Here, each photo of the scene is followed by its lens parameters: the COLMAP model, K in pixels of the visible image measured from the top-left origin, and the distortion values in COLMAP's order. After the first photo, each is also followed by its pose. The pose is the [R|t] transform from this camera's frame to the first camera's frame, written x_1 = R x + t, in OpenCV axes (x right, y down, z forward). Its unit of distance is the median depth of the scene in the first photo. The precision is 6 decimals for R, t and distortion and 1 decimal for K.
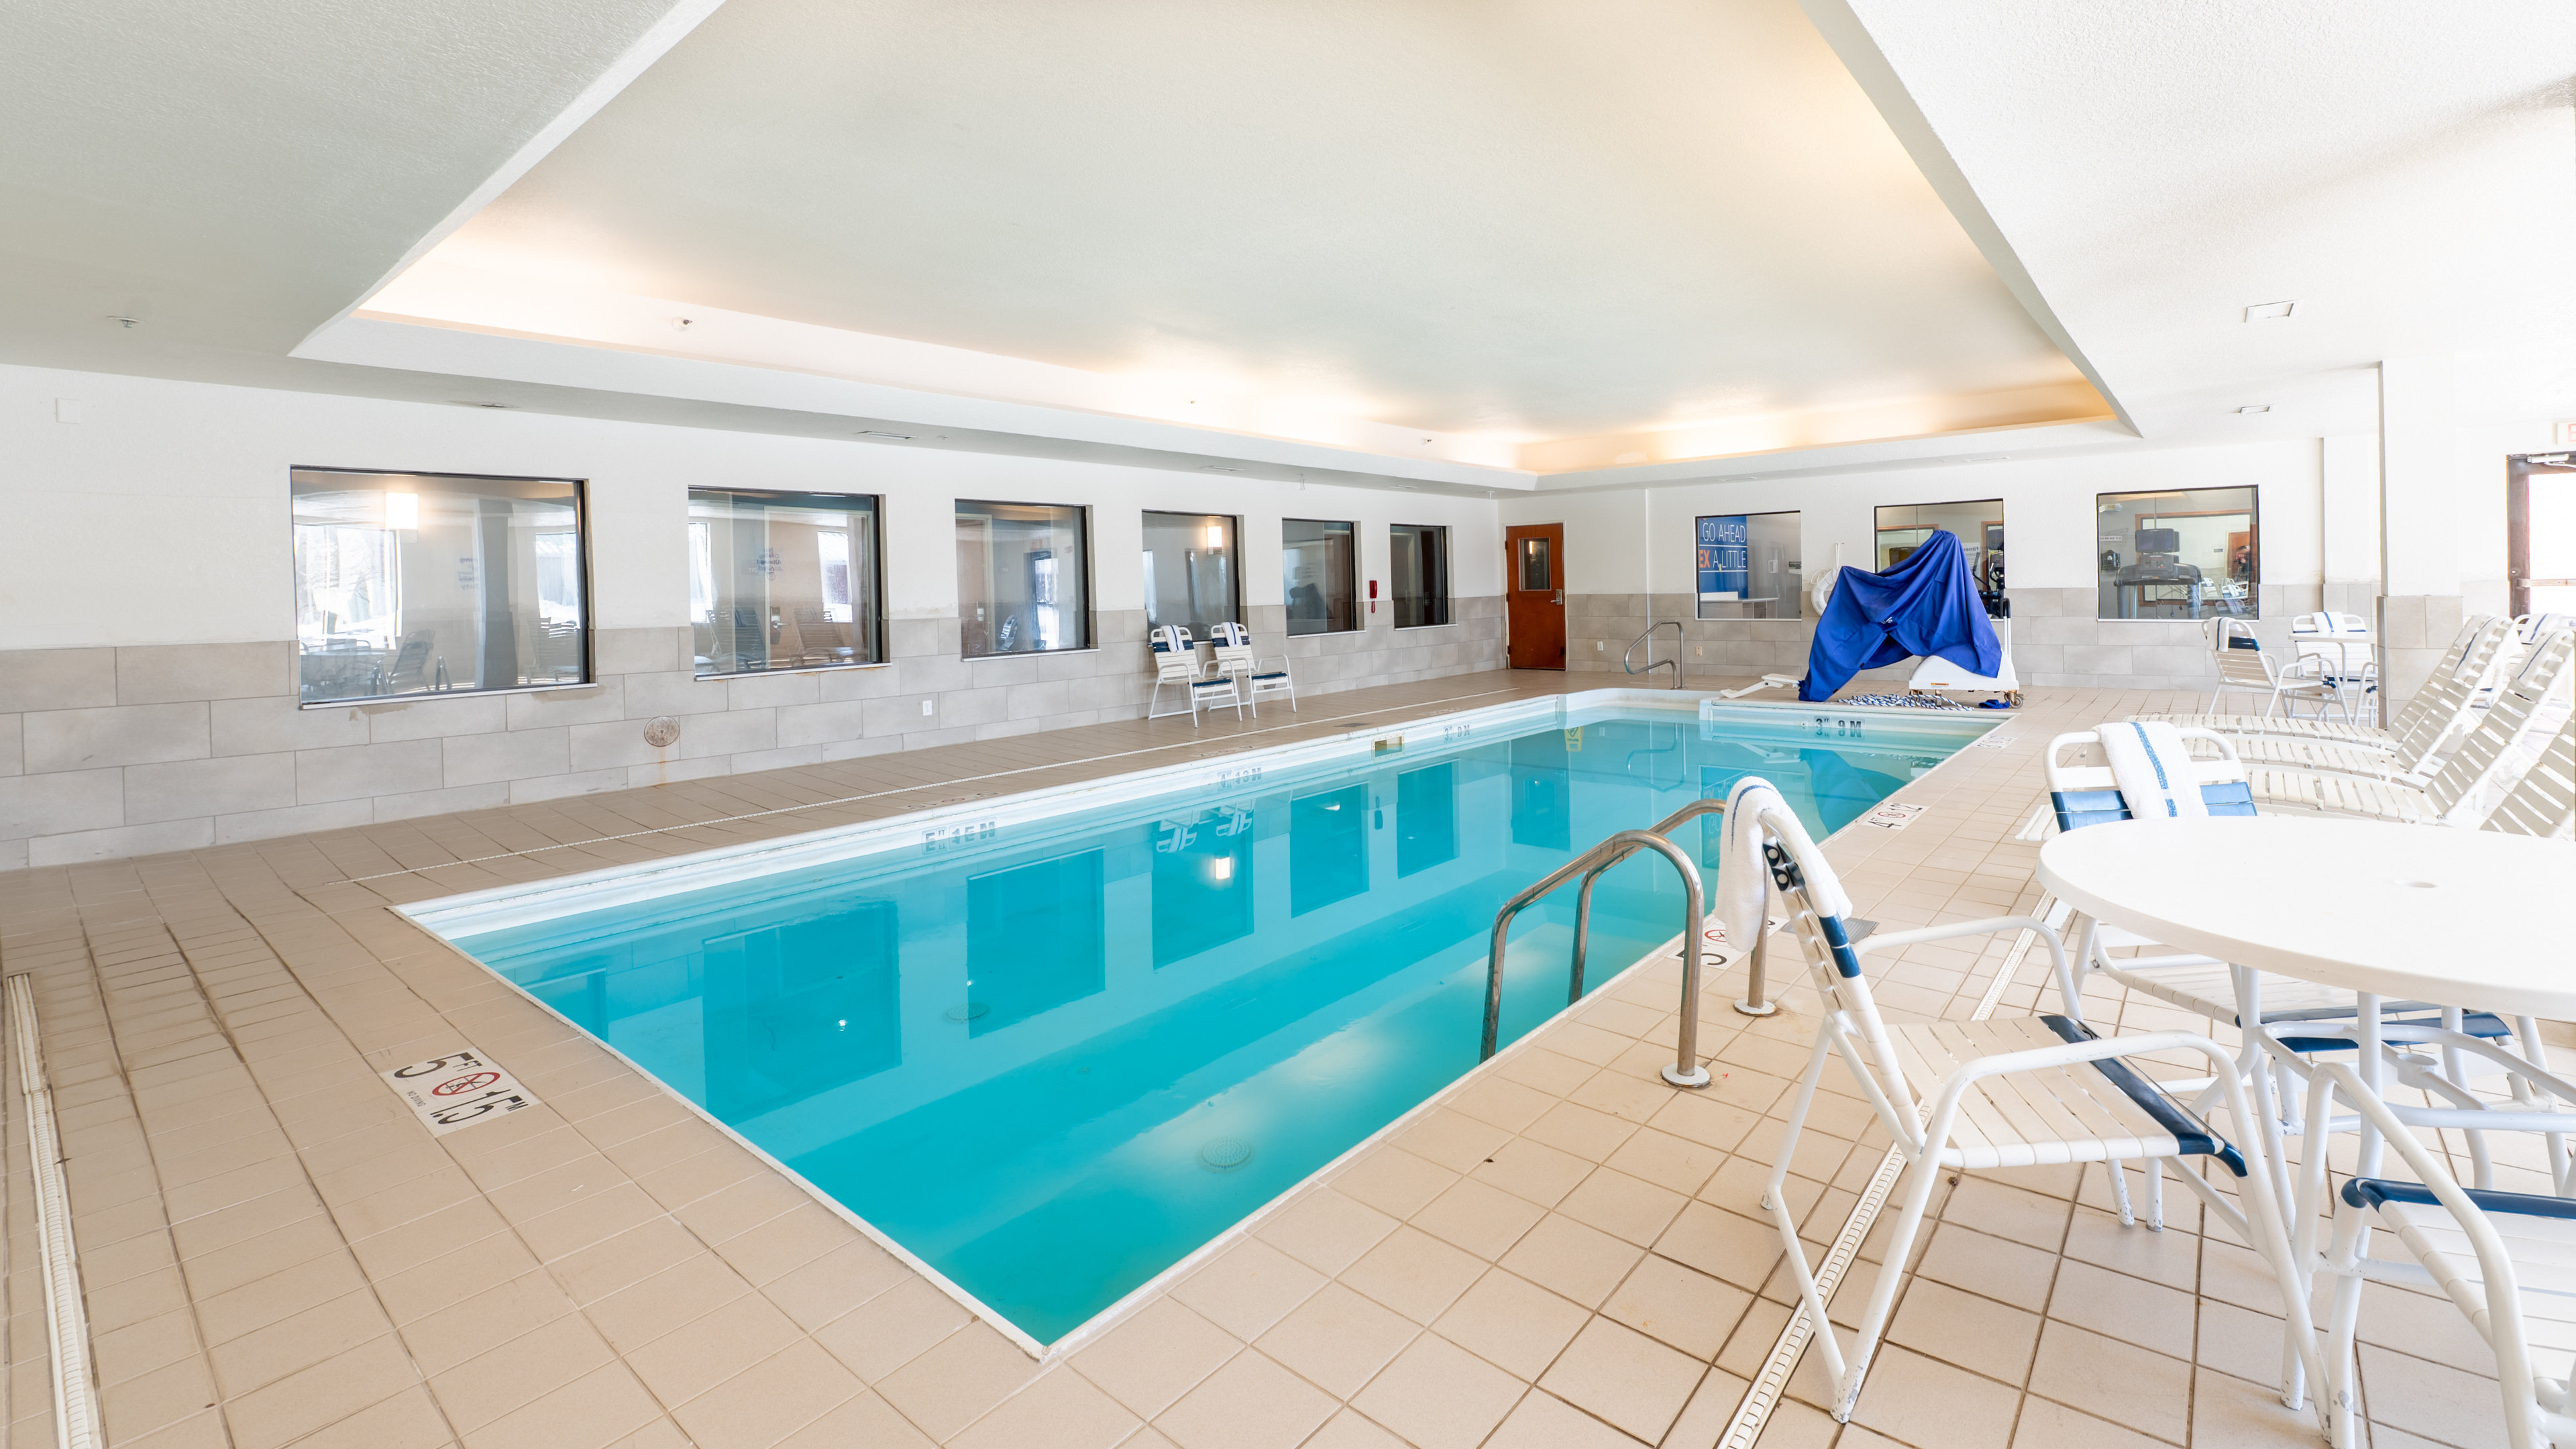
lens RADIAL K [[1084.0, 0, 1433.6], [0, 1084.0, 632.5], [0, 0, 1]] dist [-0.004997, -0.000732]
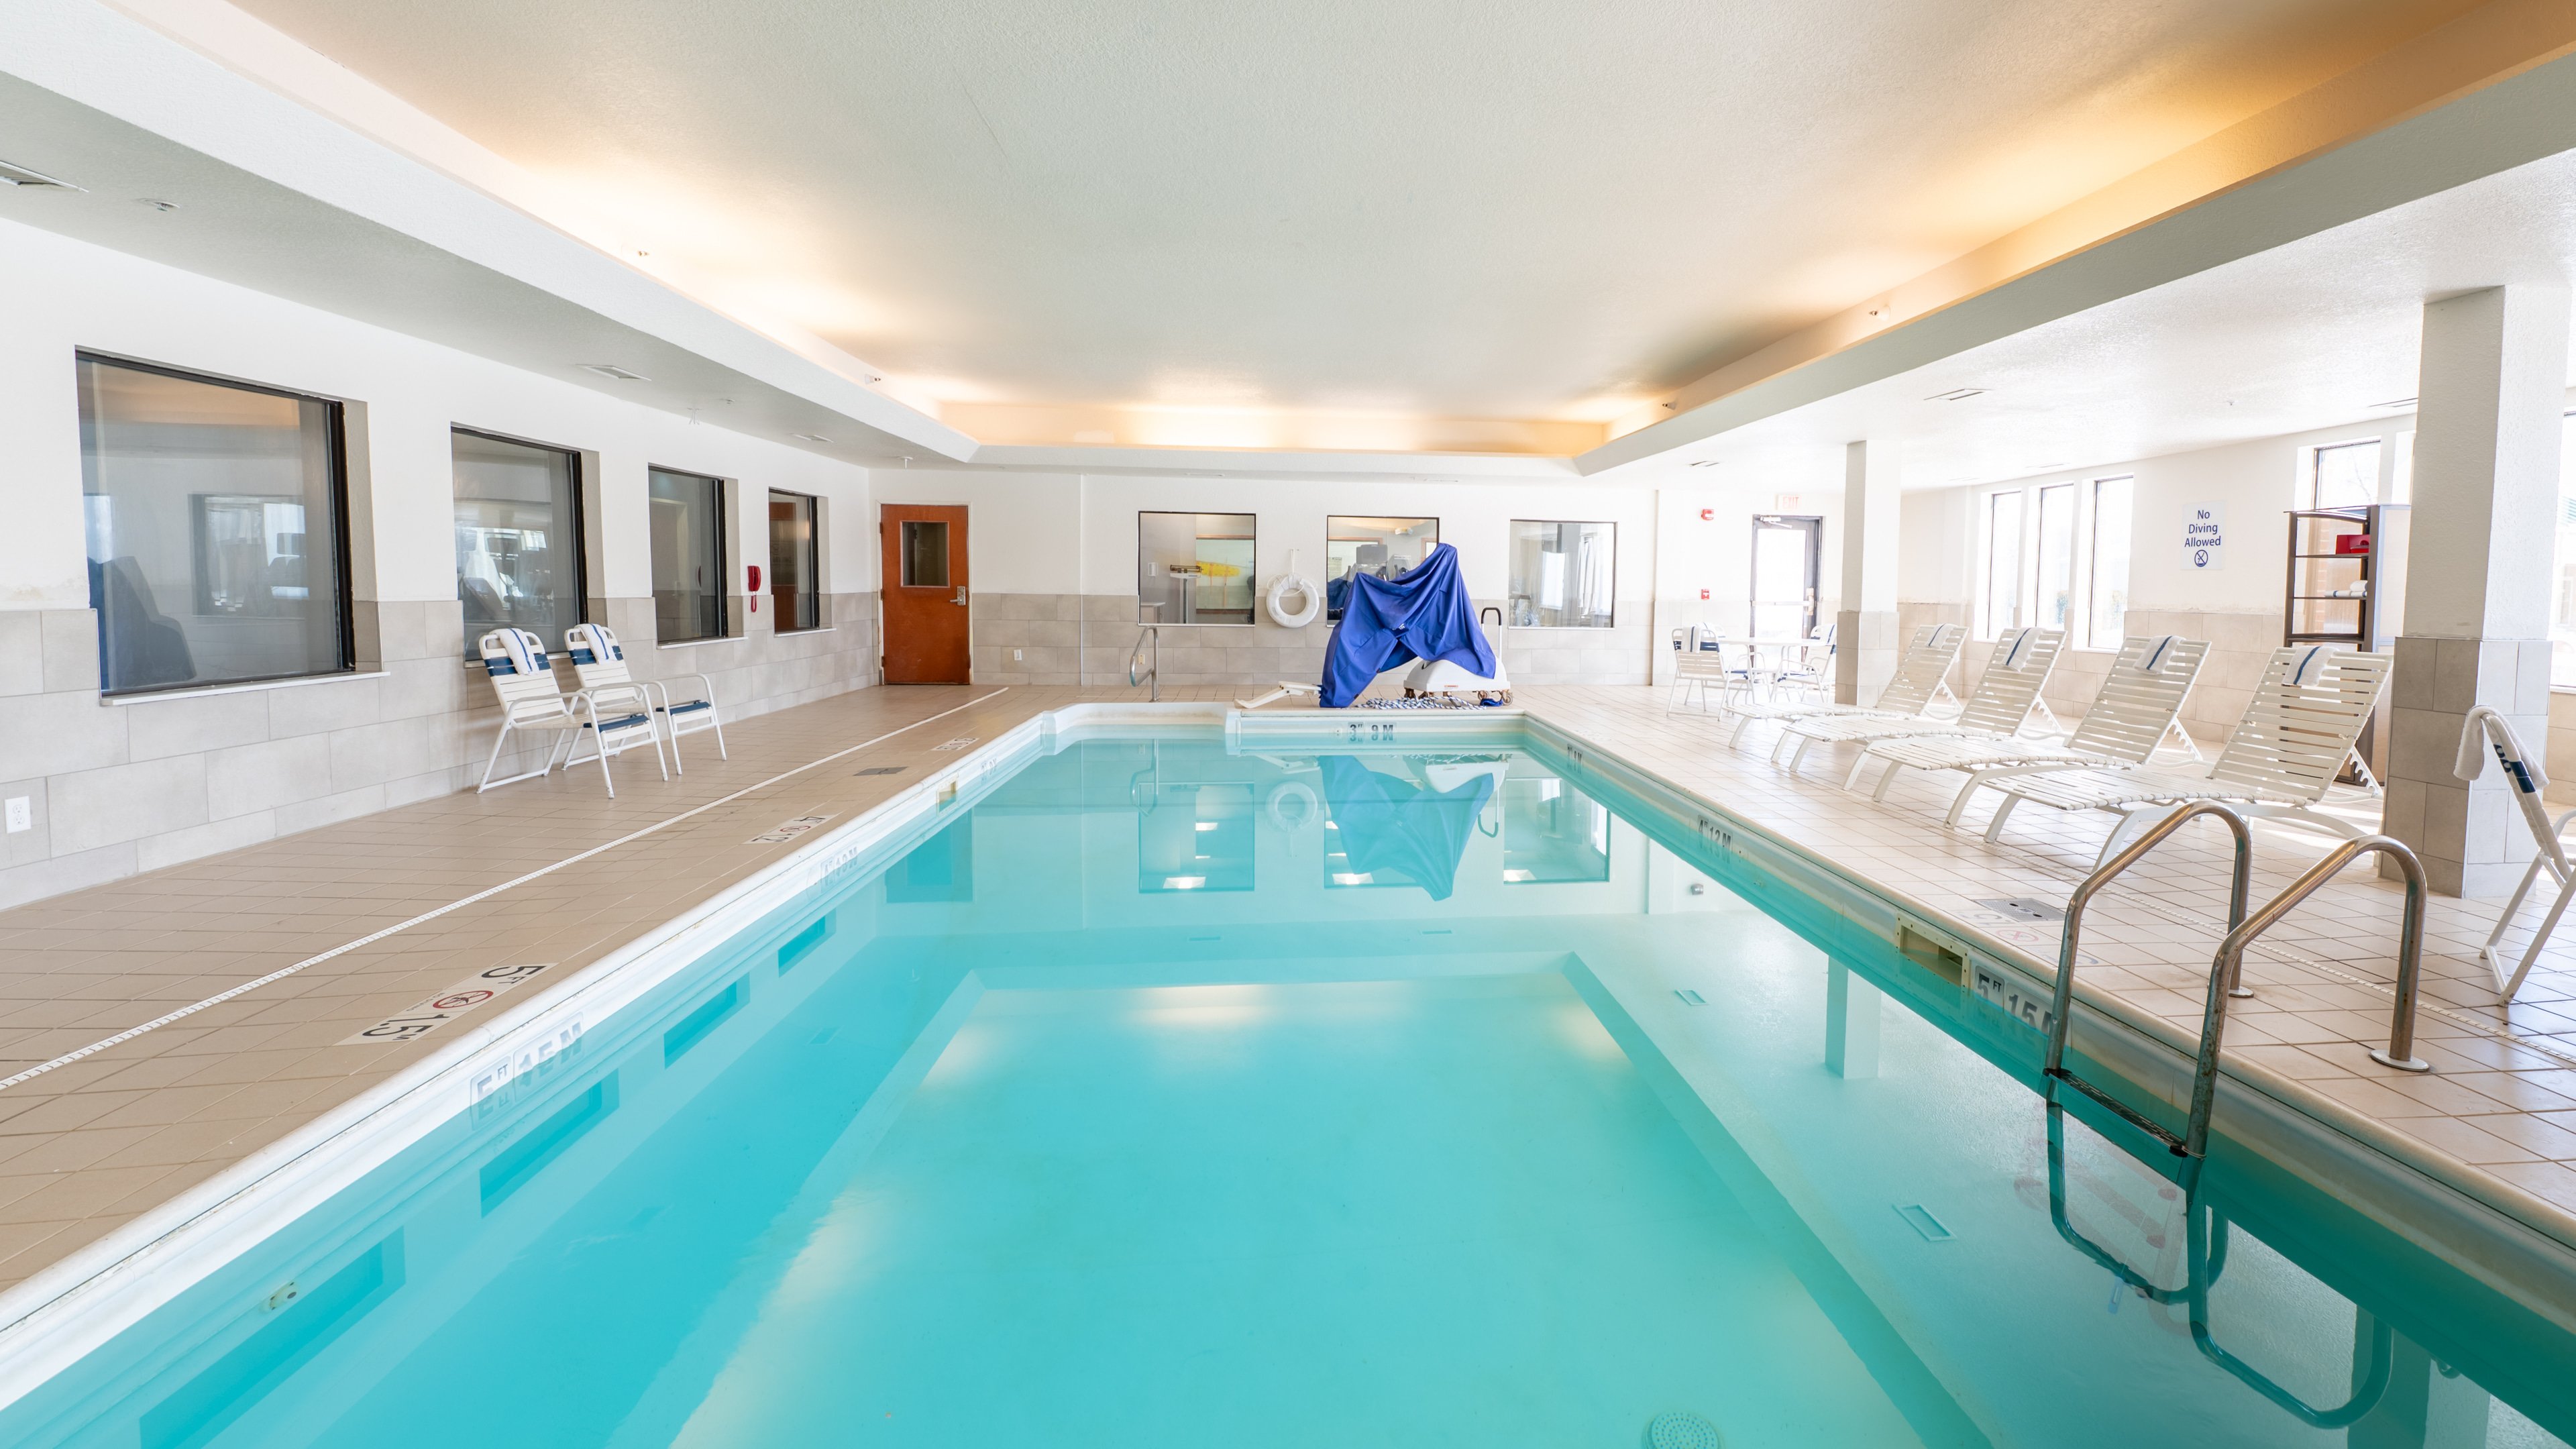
lens RADIAL K [[1084.0, 0, 1422.1], [0, 1084.0, 668.9], [0, 0, 1]] dist [-0.004997, -0.000732]
pose [[0.714222, -0.021602, 0.699586, -0.286145], [0.001871, 0.999579, 0.028955, -0.000828], [-0.699917, -0.019371, 0.713961, 0.228471]]
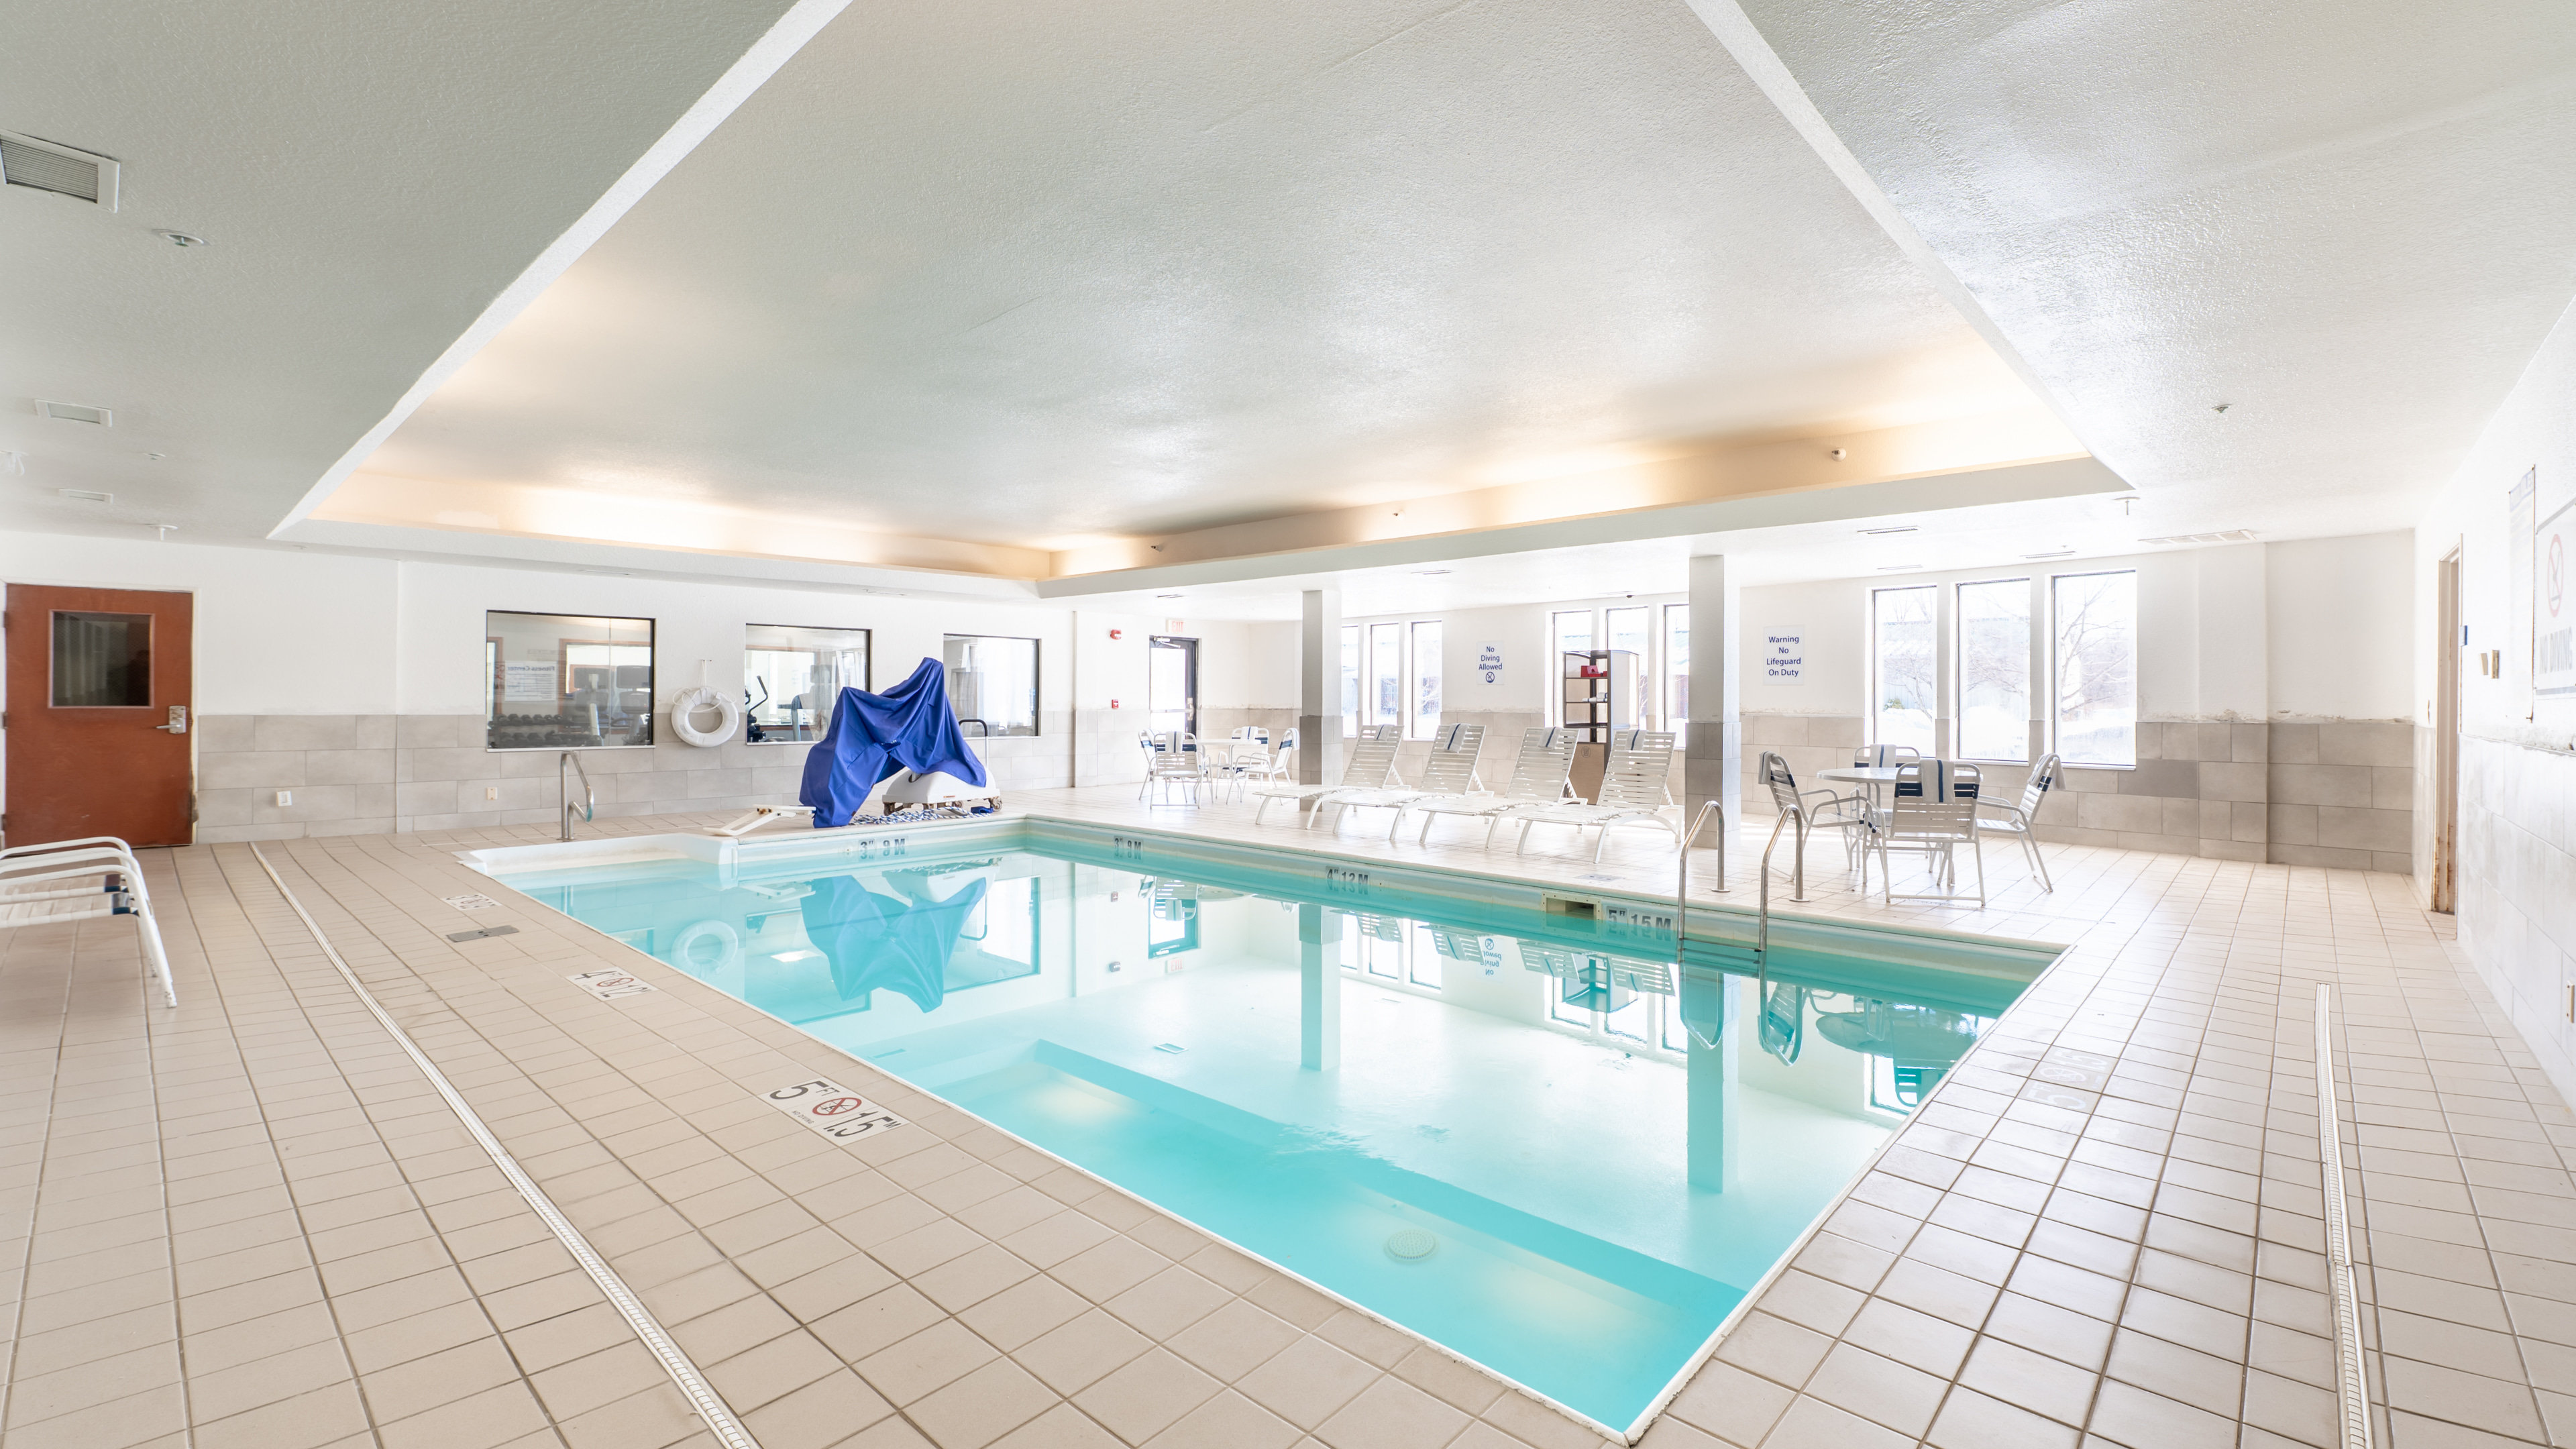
lens RADIAL K [[1084.0, 0, 1401.4], [0, 1084.0, 731.0], [0, 0, 1]] dist [-0.004997, -0.000732]
pose [[0.058632, -0.006232, 0.998260, -0.566402], [0.038222, 0.999261, 0.003994, -0.005844], [-0.997548, 0.037921, 0.058827, 0.432263]]
